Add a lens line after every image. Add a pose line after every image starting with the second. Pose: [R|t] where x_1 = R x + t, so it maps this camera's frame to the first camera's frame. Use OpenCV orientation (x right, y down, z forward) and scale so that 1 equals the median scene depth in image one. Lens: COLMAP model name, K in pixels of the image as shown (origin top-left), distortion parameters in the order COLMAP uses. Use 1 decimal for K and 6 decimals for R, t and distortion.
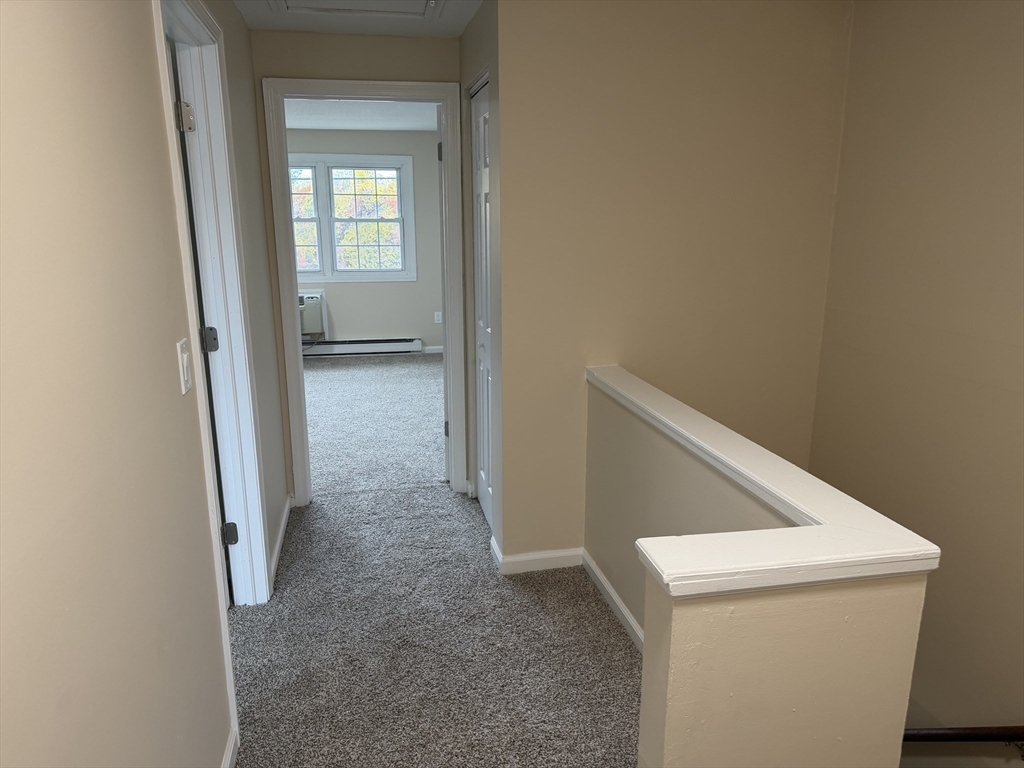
lens RADIAL K [[705.0, 0, 511.2], [0, 705.0, 382.9], [0, 0, 1]] dist [0.006750, -0.026877]
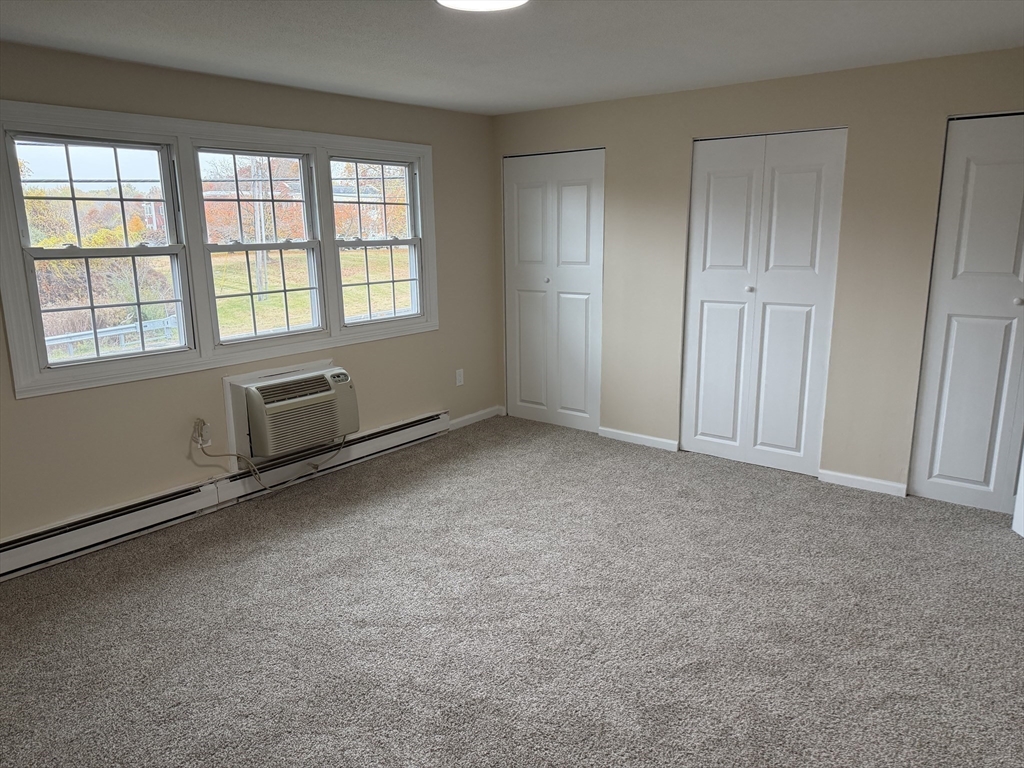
lens RADIAL K [[705.0, 0, 513.5], [0, 705.0, 391.9], [0, 0, 1]] dist [0.006750, -0.026877]
pose [[0.776503, -0.163268, 0.608594, -0.516362], [0.171629, 0.984132, 0.045032, -0.105766], [-0.606289, 0.069485, 0.792203, 0.428891]]
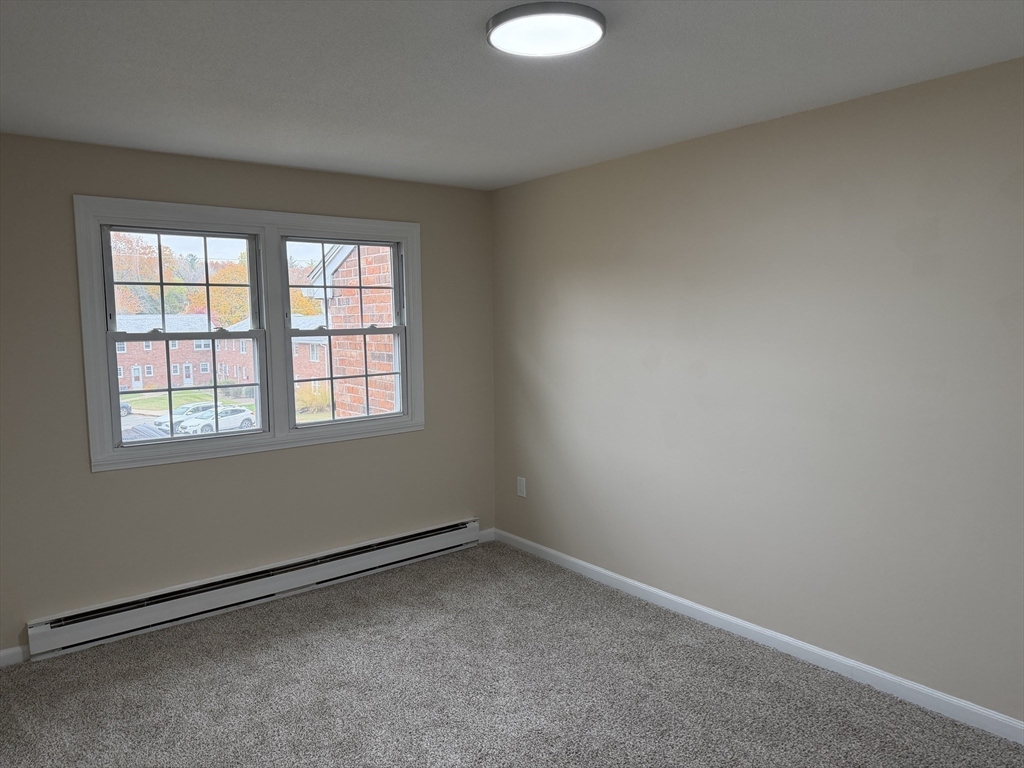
lens RADIAL K [[705.0, 0, 506.9], [0, 705.0, 375.7], [0, 0, 1]] dist [0.006750, -0.026877]
pose [[0.884931, -0.056038, 0.462338, -0.350355], [0.126984, 0.984153, -0.123765, -0.112235], [-0.448076, 0.168233, 0.878024, 0.461995]]
